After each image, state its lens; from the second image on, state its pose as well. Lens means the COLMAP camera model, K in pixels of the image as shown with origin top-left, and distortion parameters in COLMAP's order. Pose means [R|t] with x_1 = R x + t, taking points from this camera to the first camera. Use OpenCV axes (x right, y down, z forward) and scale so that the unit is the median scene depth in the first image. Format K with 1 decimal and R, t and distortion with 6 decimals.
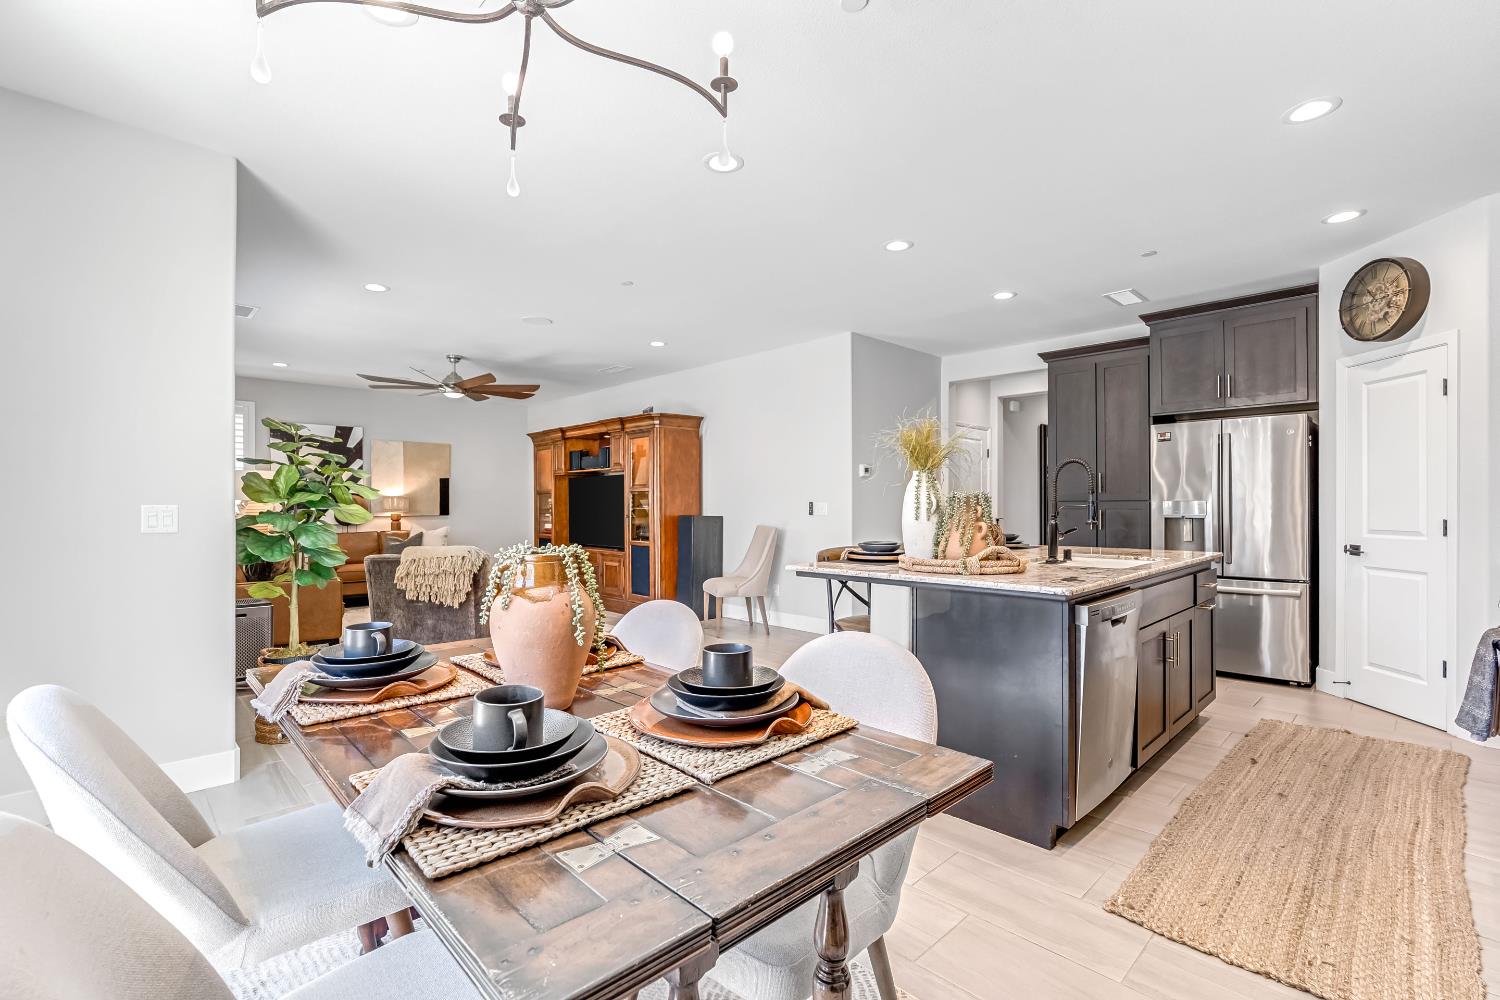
lens RADIAL K [[678.0, 0, 744.7], [0, 678.0, 504.2], [0, 0, 1]] dist [-0.004993, 0.001747]
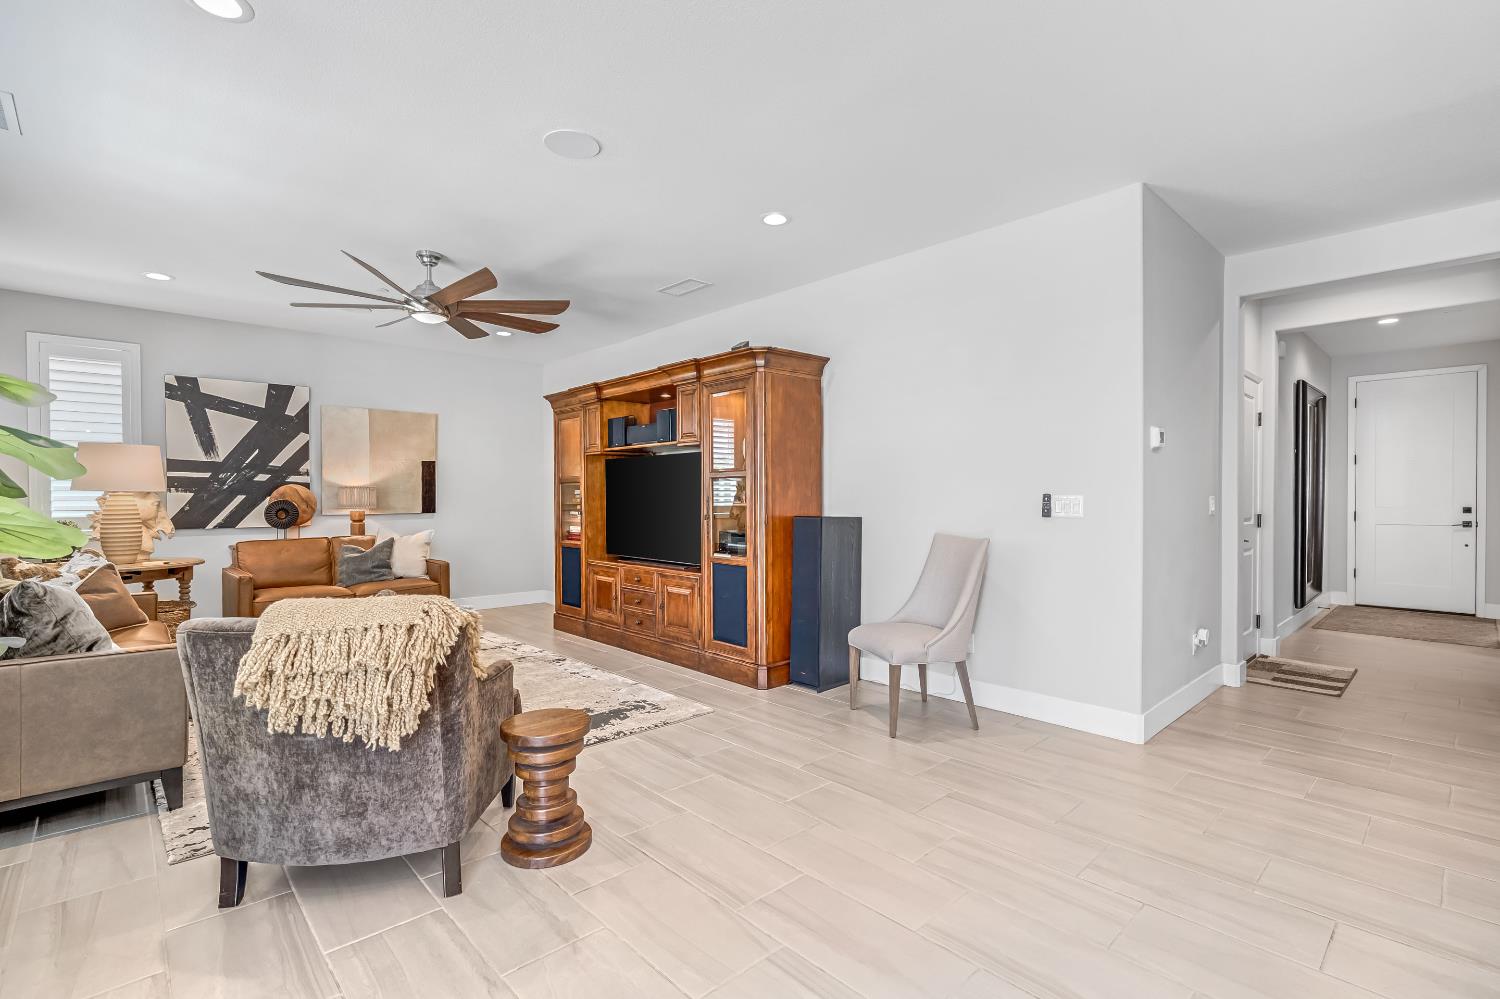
lens RADIAL K [[678.0, 0, 747.8], [0, 678.0, 504.4], [0, 0, 1]] dist [-0.004993, 0.001747]
pose [[0.999985, 0.000631, -0.005379, -0.199170], [-0.000579, 0.999952, 0.009756, 0.000415], [0.005385, -0.009753, 0.999938, 0.561769]]
